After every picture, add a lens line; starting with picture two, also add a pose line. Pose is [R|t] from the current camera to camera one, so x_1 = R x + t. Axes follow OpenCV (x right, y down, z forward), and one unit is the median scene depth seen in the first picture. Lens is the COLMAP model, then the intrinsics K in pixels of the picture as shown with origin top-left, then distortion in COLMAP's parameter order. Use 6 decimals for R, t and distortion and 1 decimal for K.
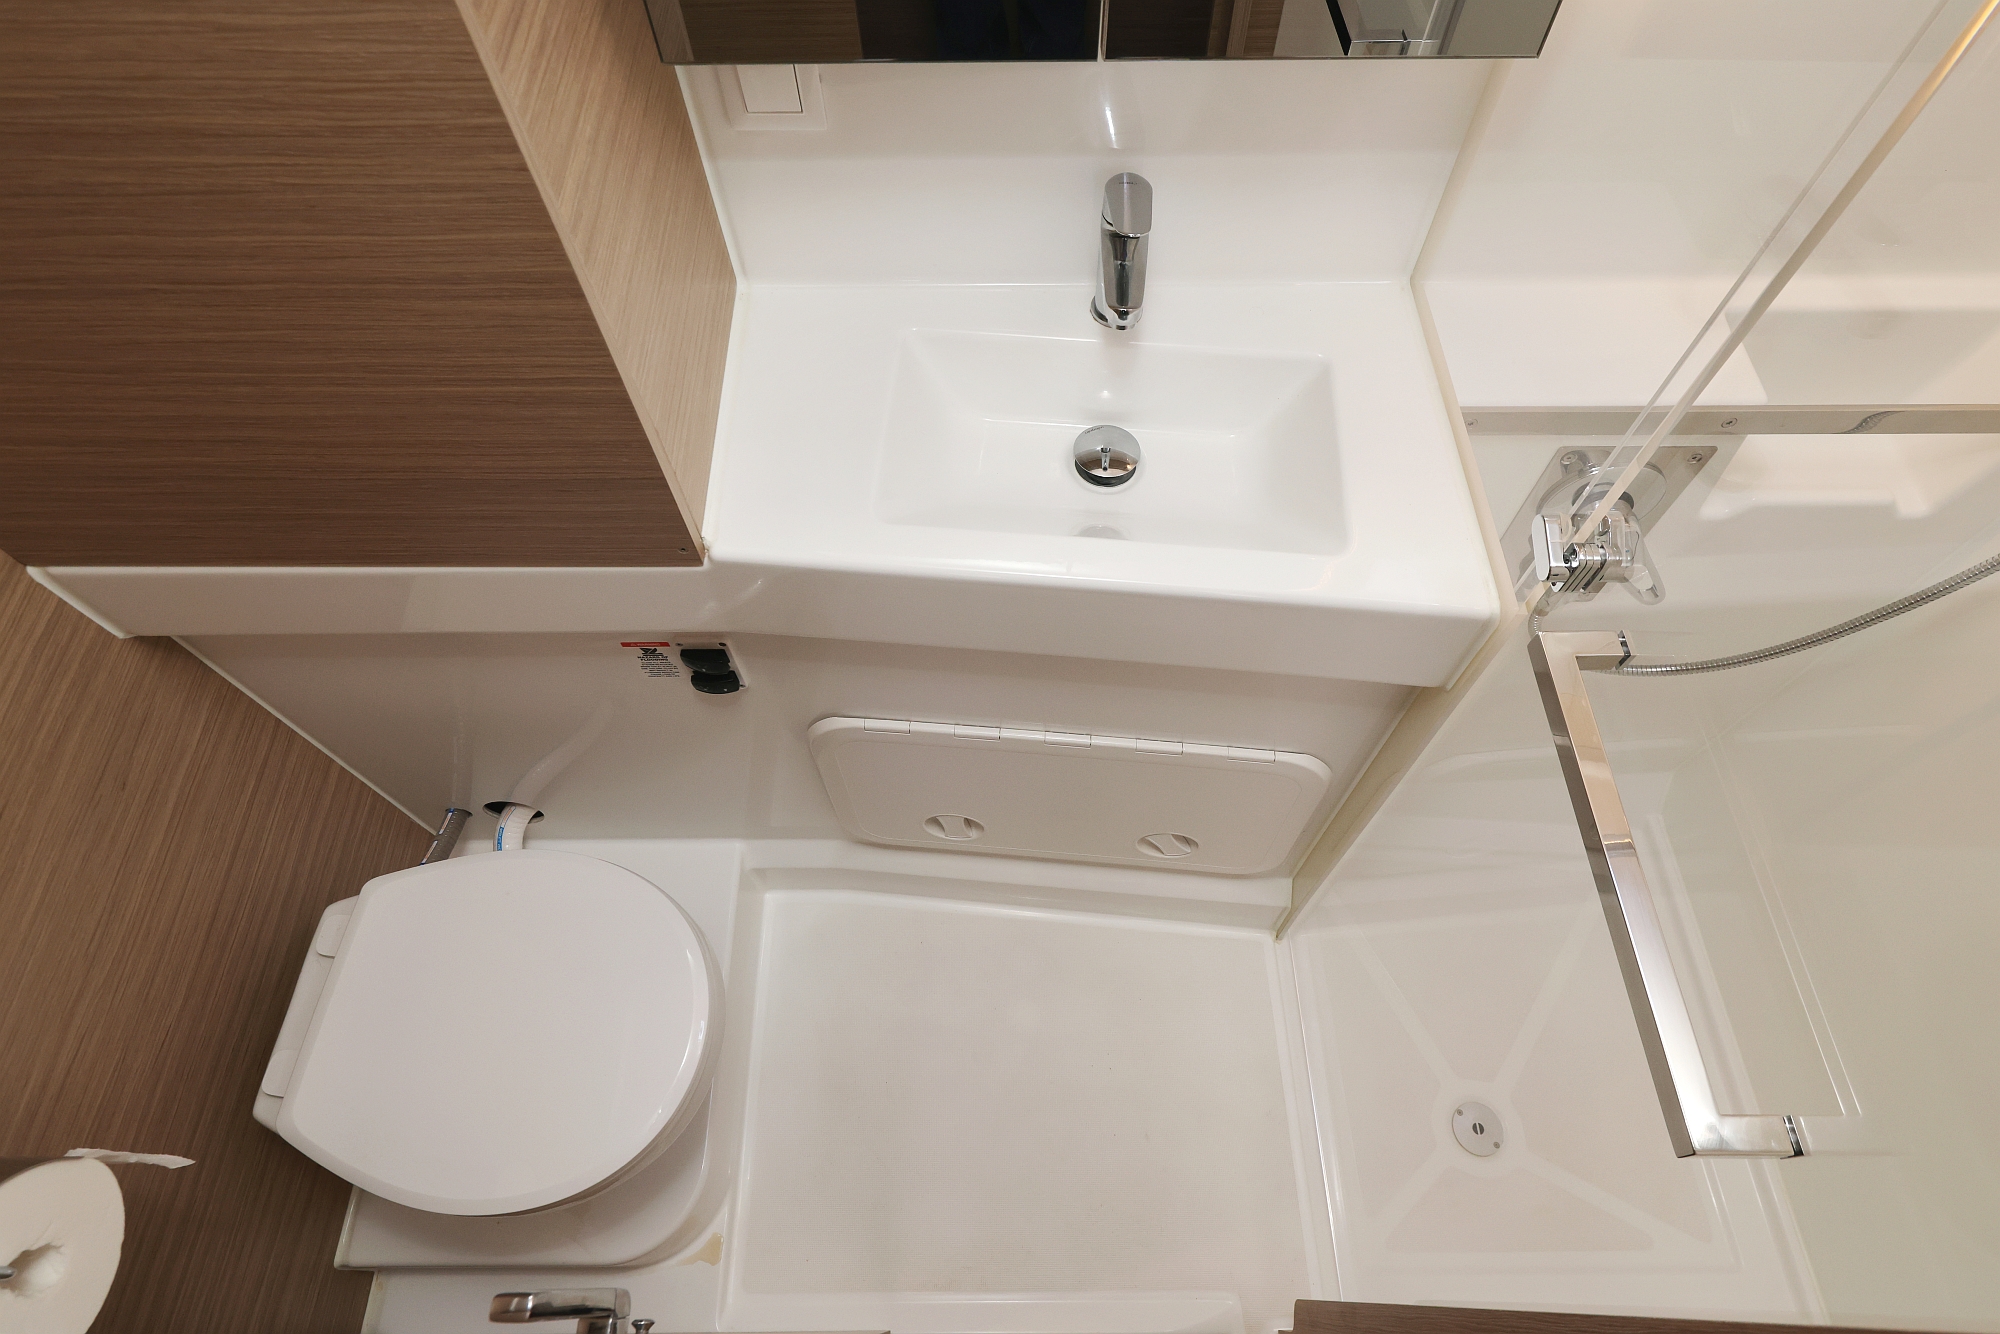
lens RADIAL K [[1063.9, 0, 993.6], [0, 1063.9, 677.2], [0, 0, 1]] dist [-0.001759, -0.000422]
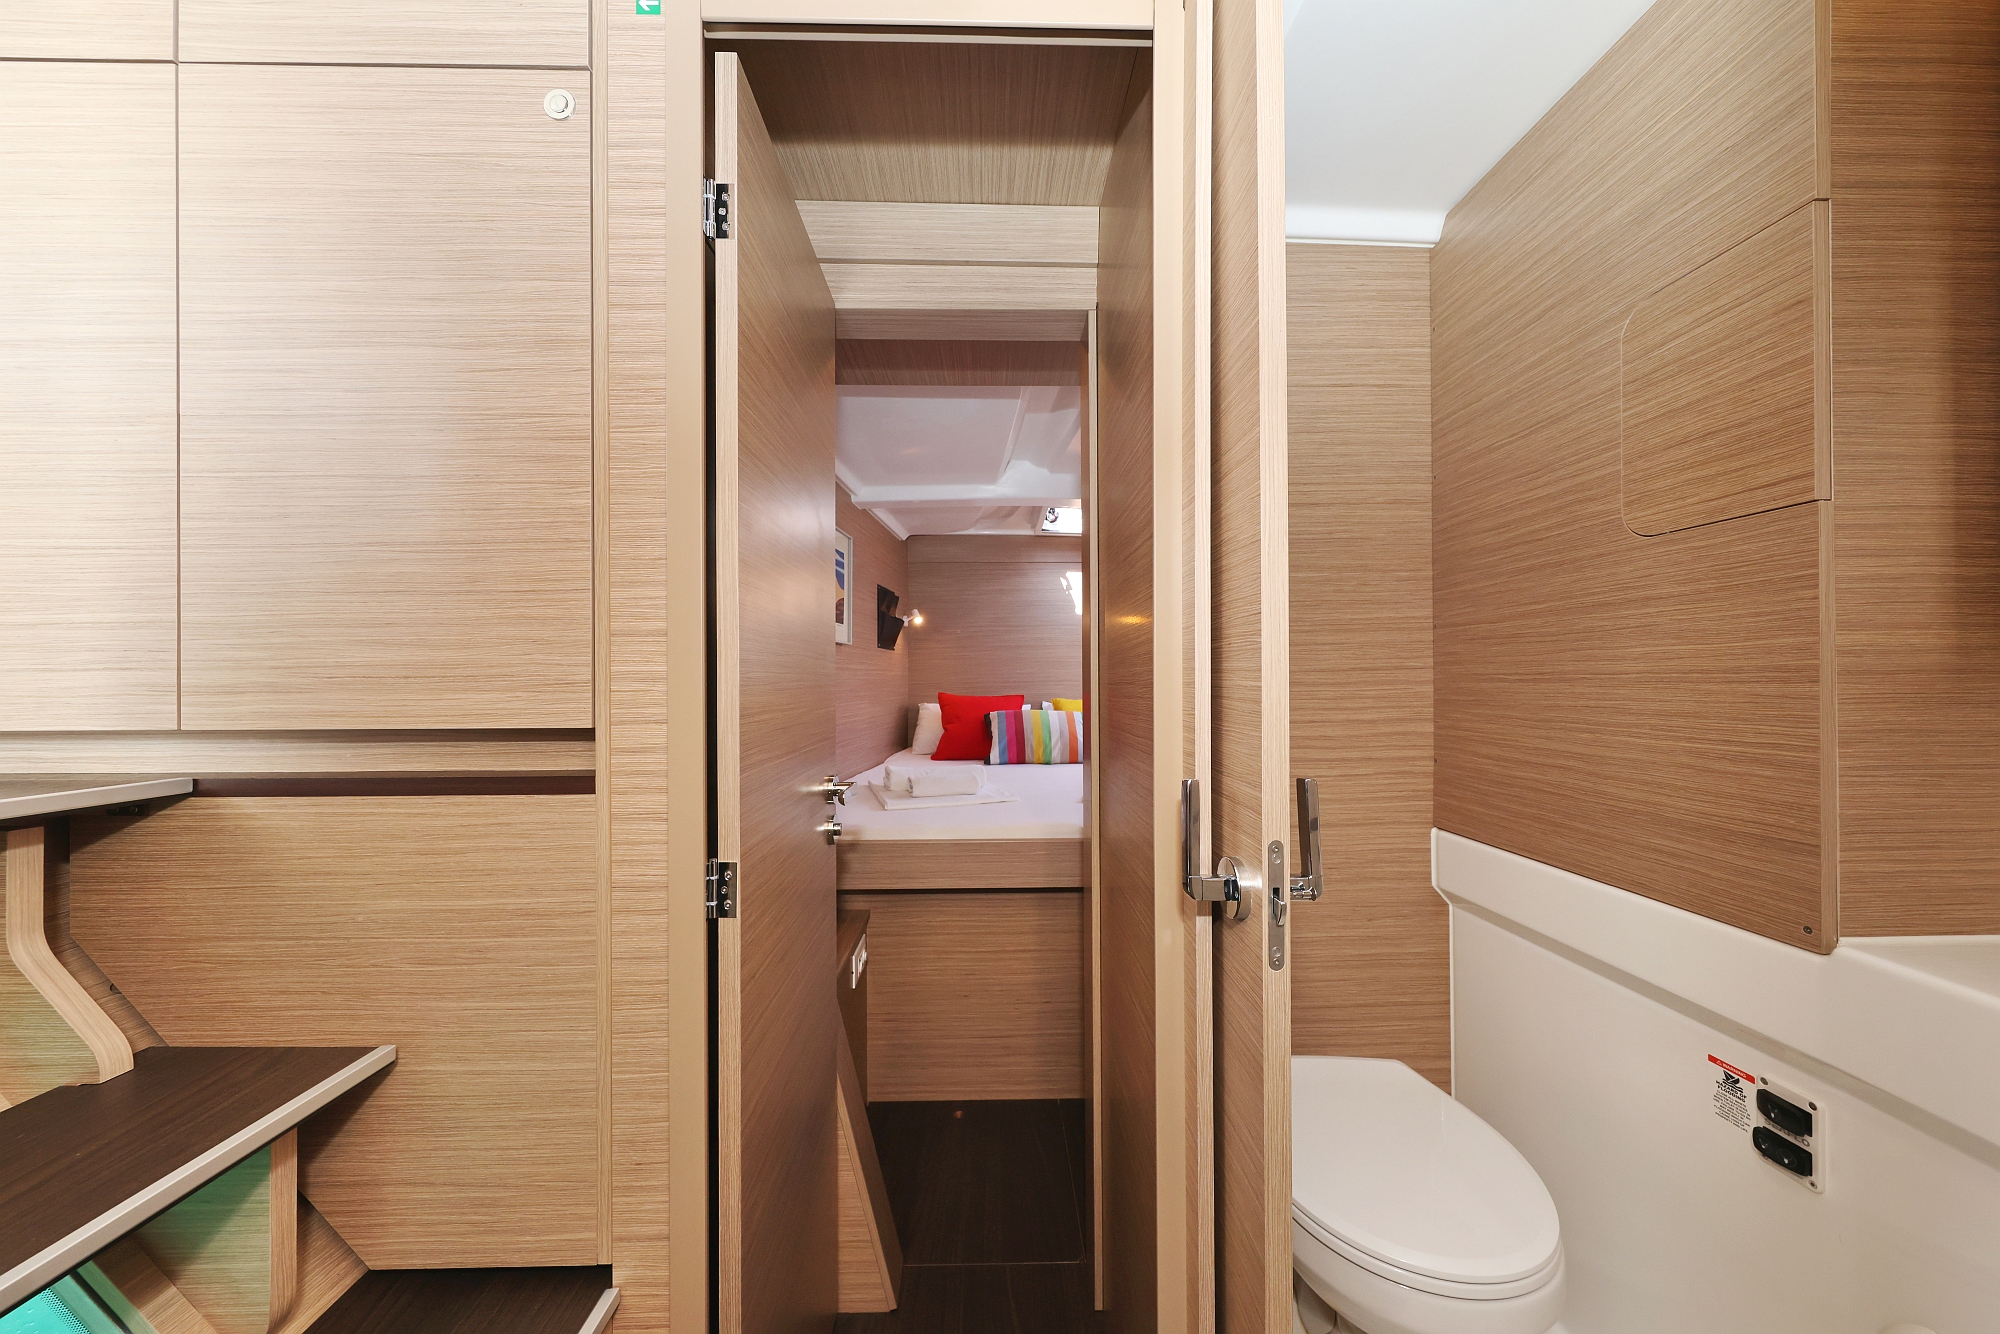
lens RADIAL K [[653.1, 0, 997.9], [0, 653.1, 682.9], [0, 0, 1]] dist [0.012934, -0.004158]
pose [[0.007092, -0.004209, -0.999966, 0.485570], [-0.877309, 0.479855, -0.008242, 0.595328], [0.479874, 0.877338, -0.000289, 0.314223]]
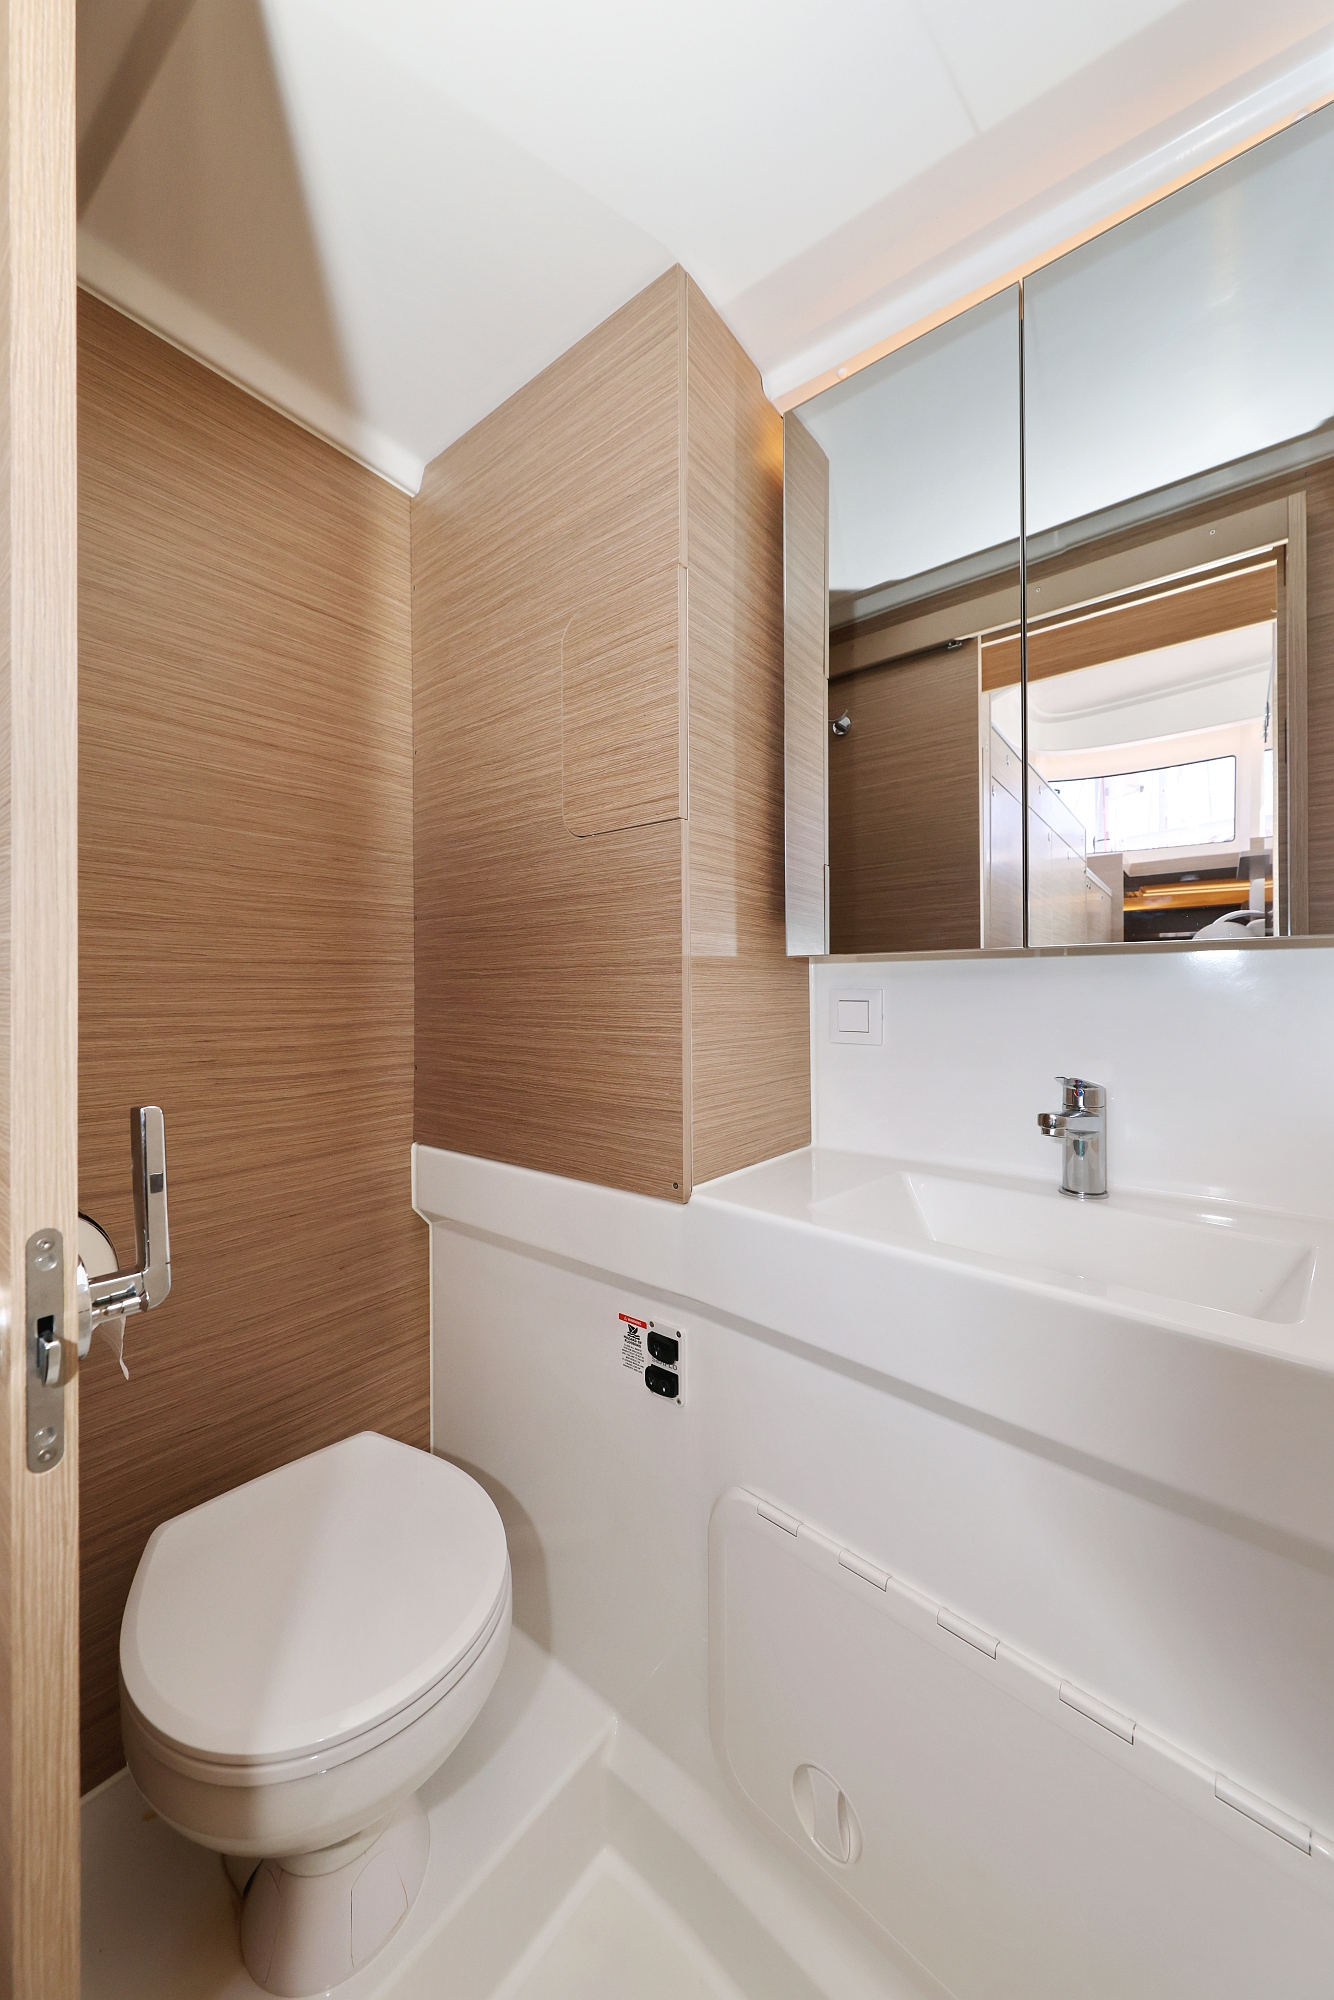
lens RADIAL K [[731.5, 0, 667.0], [0, 731.5, 1000.0], [0, 0, 1]] dist [0.003724, -0.000173]
pose [[0.770303, -0.002330, -0.637674, 0.342159], [-0.557233, 0.483740, -0.674898, 0.449244], [0.310041, 0.875209, 0.371328, 0.431112]]
